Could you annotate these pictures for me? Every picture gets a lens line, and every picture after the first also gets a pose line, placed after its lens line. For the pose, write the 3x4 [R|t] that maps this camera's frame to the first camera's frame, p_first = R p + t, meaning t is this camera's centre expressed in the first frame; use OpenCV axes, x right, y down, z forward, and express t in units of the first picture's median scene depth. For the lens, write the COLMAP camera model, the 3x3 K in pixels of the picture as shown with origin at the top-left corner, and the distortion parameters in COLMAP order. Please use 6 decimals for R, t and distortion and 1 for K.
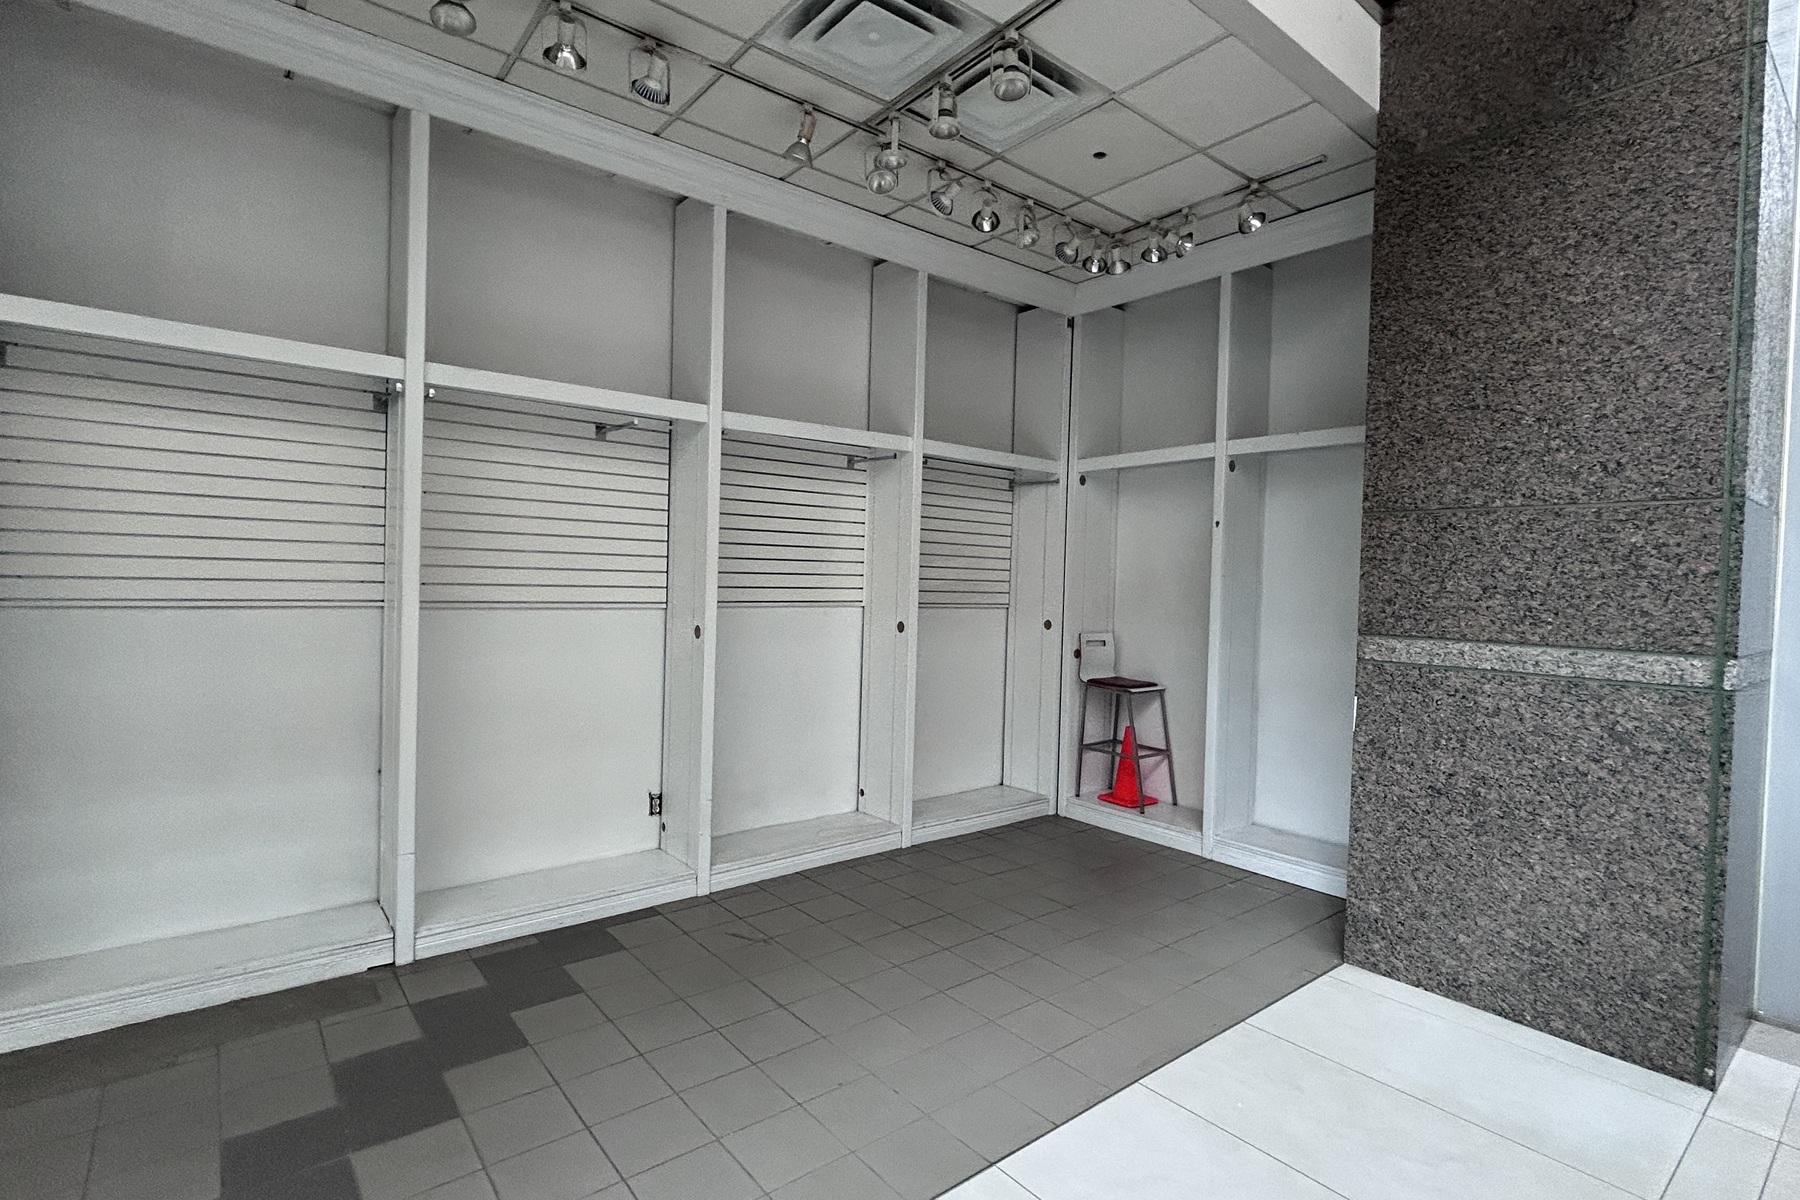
lens RADIAL K [[858.5, 0, 900.0], [0, 858.5, 600.3], [0, 0, 1]] dist [-0.003202, 0.002511]
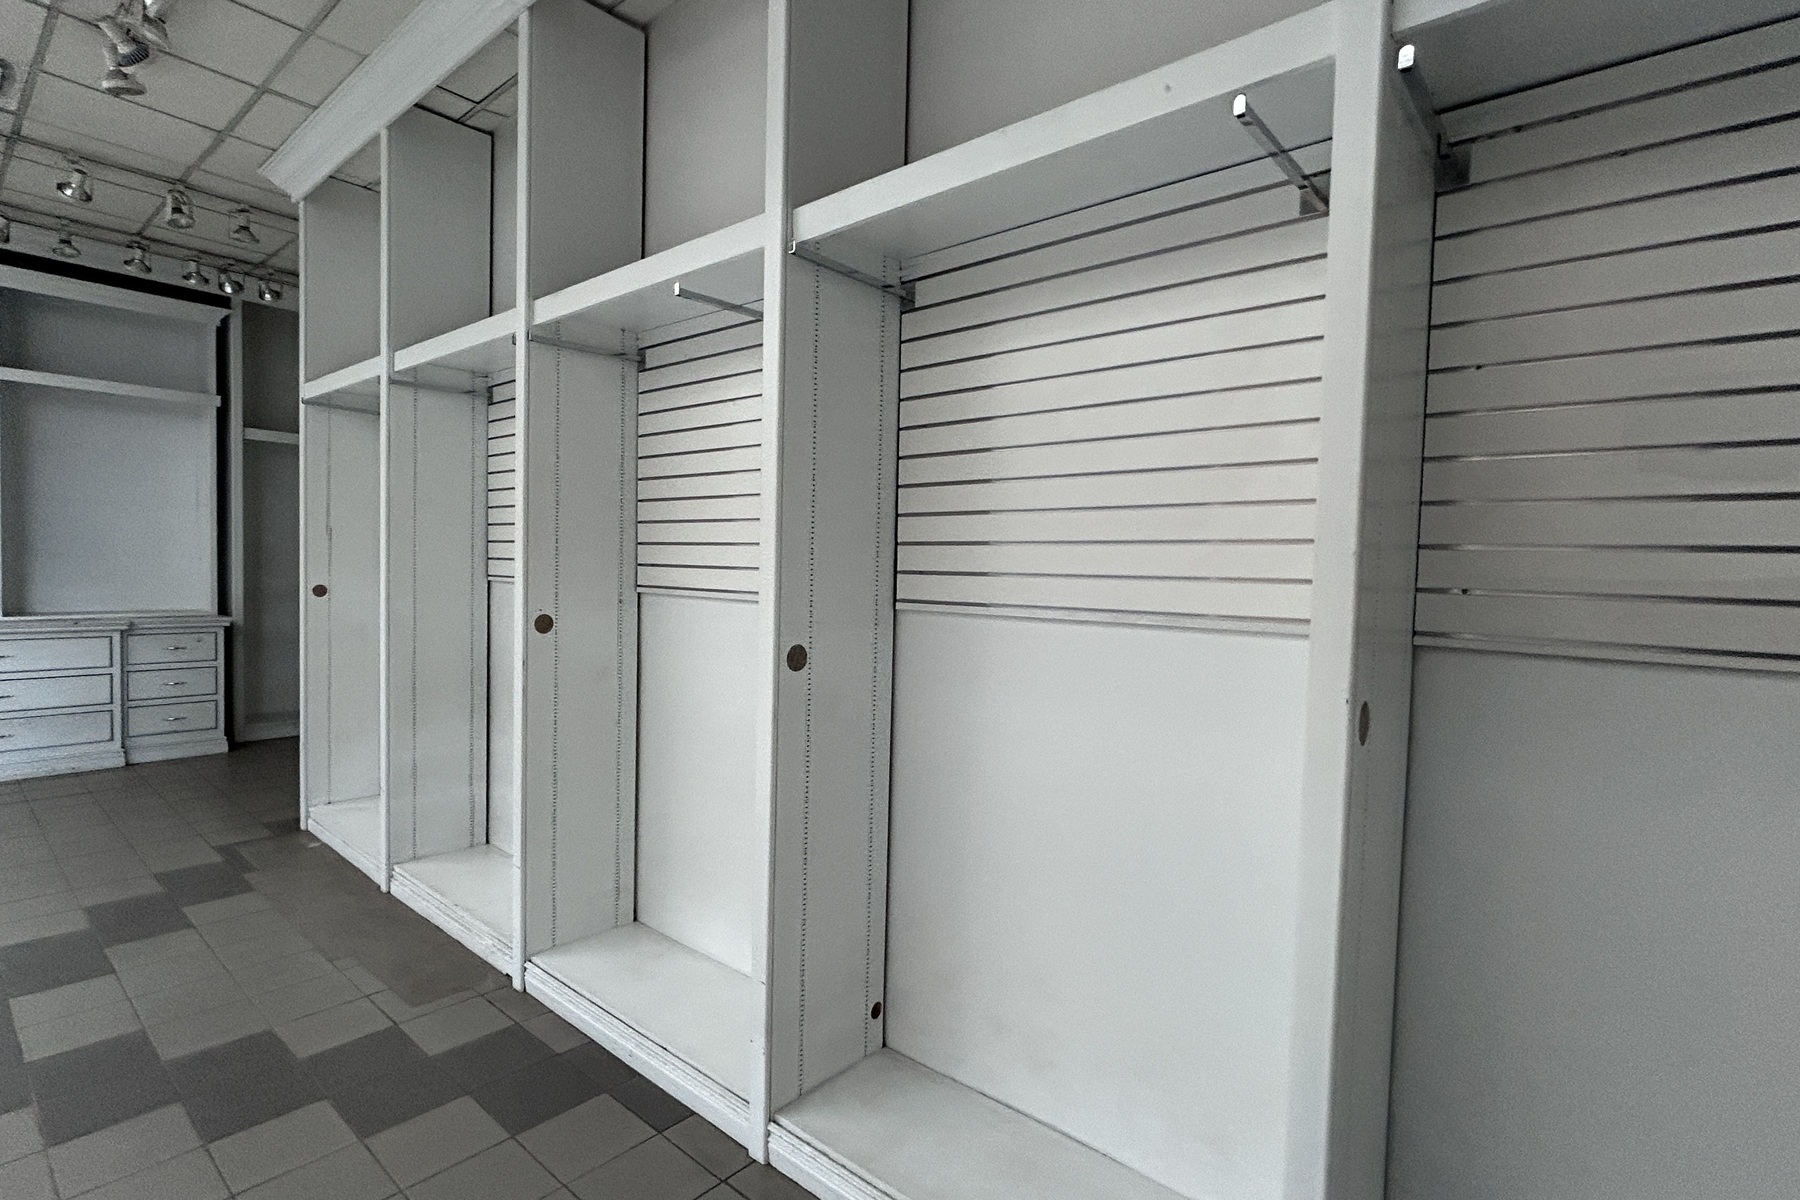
lens RADIAL K [[858.5, 0, 899.8], [0, 858.5, 600.0], [0, 0, 1]] dist [-0.003202, 0.002511]
pose [[0.187620, 0.018212, -0.982073, 0.329900], [-0.045819, 0.998902, 0.009771, -0.004221], [0.981173, 0.043164, 0.188248, 1.098459]]
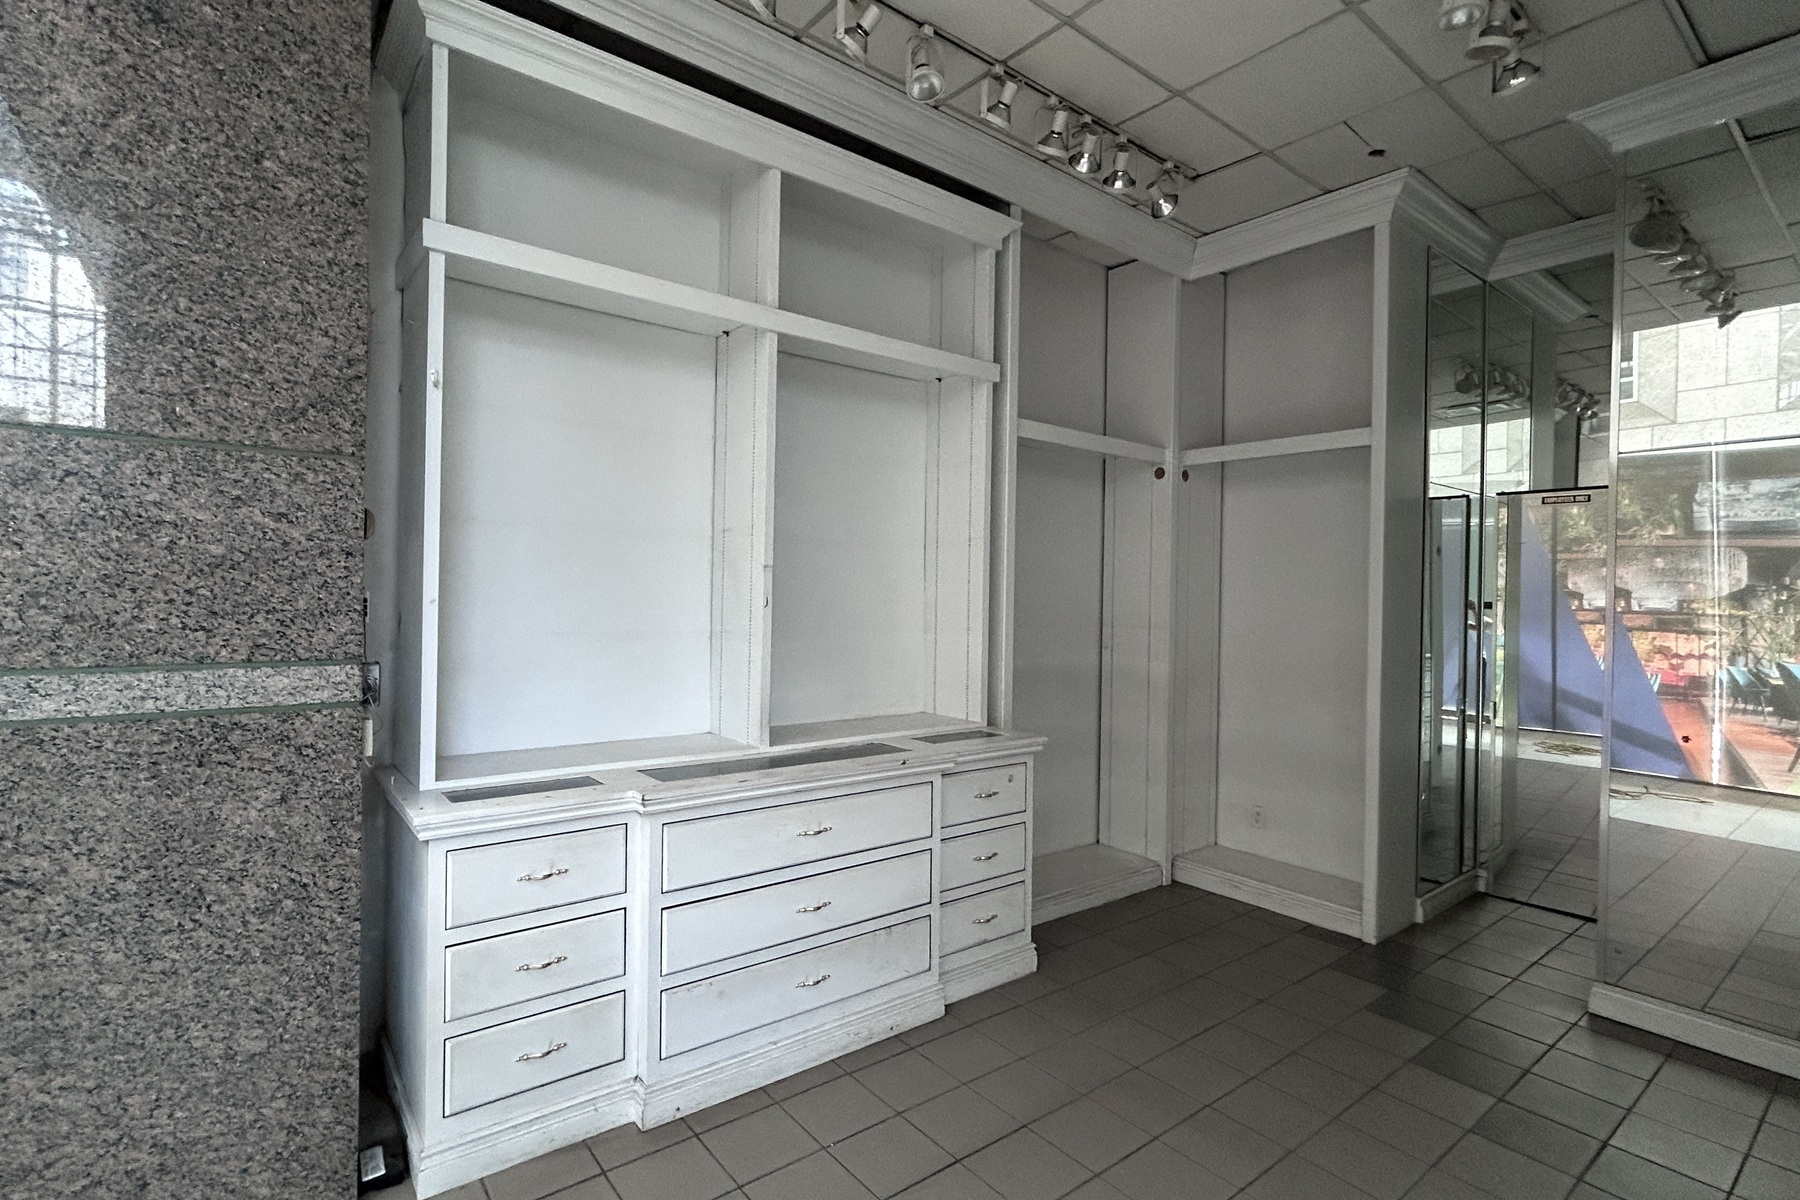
lens RADIAL K [[858.5, 0, 898.9], [0, 858.5, 599.5], [0, 0, 1]] dist [-0.003202, 0.002511]
pose [[-0.010002, -0.022980, -0.999686, -0.570939], [-0.039483, 0.998965, -0.022568, -0.020166], [0.999170, 0.039245, -0.010899, -0.014373]]
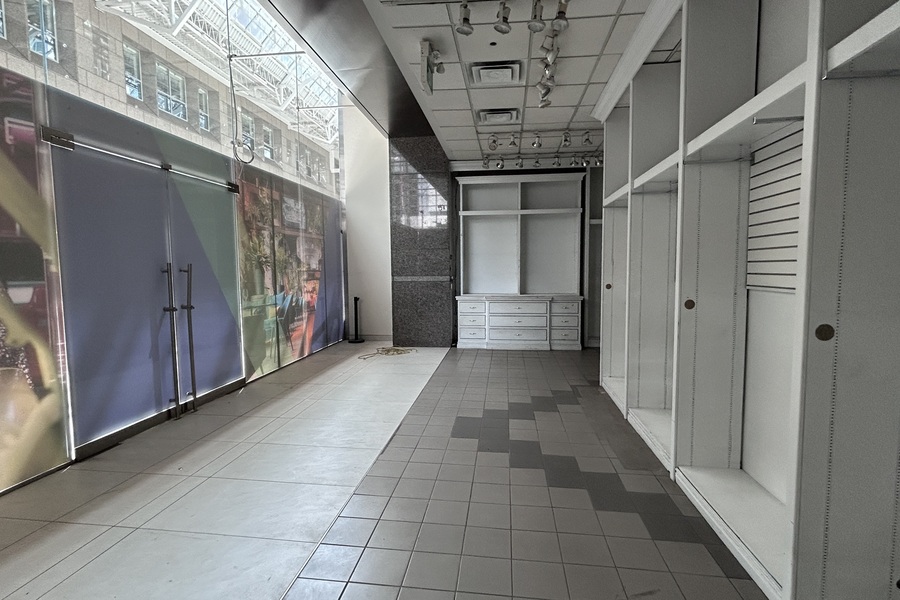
lens RADIAL K [[429.3, 0, 449.0], [0, 429.3, 301.3], [0, 0, 1]] dist [-0.003202, 0.002511]
pose [[-0.724042, 0.033701, -0.688932, 0.360445], [-0.026780, 0.996679, 0.076900, -0.014547], [0.689235, 0.074129, -0.720735, 1.192608]]
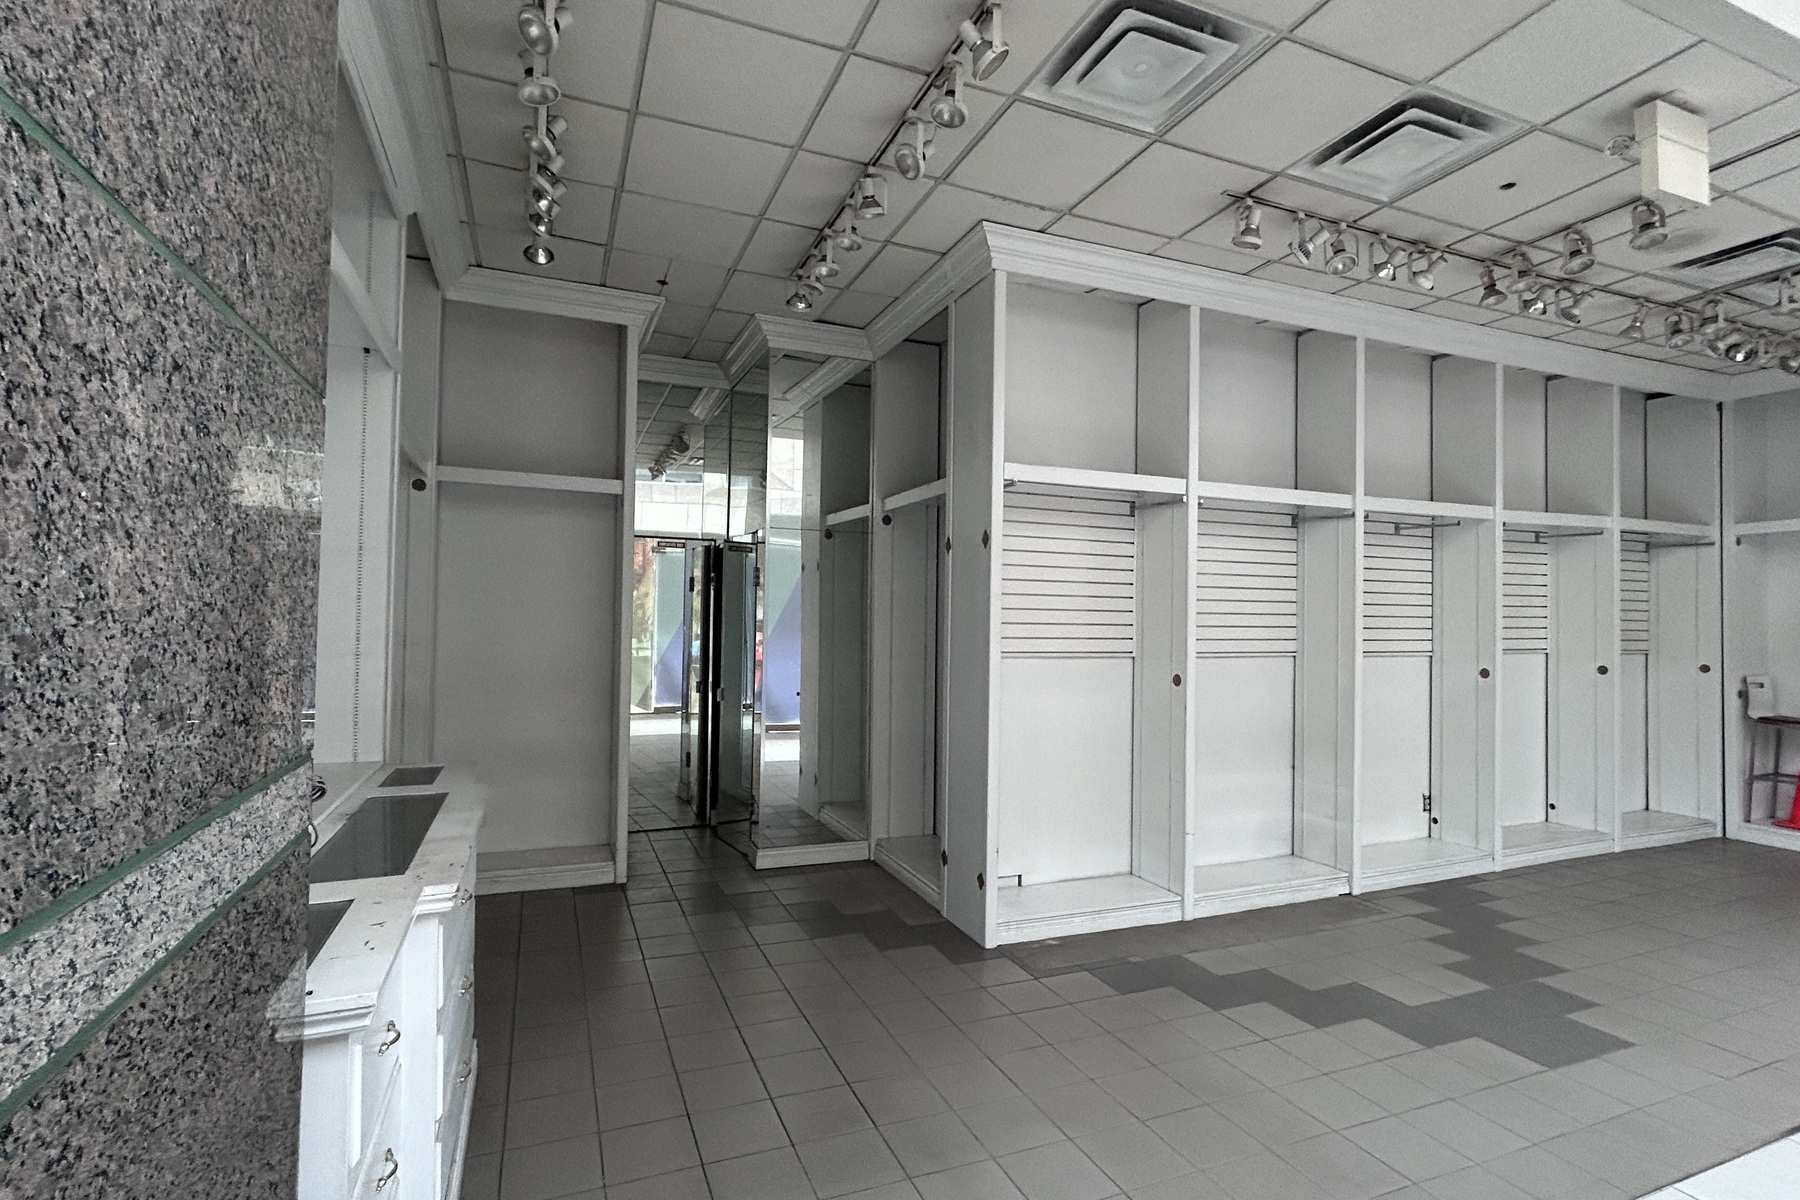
lens RADIAL K [[858.5, 0, 899.6], [0, 858.5, 599.7], [0, 0, 1]] dist [-0.003202, 0.002511]
pose [[0.959350, -0.020971, -0.281437, -0.832149], [0.006673, 0.998642, -0.051668, -0.017198], [0.282138, 0.047690, 0.958188, -0.628284]]
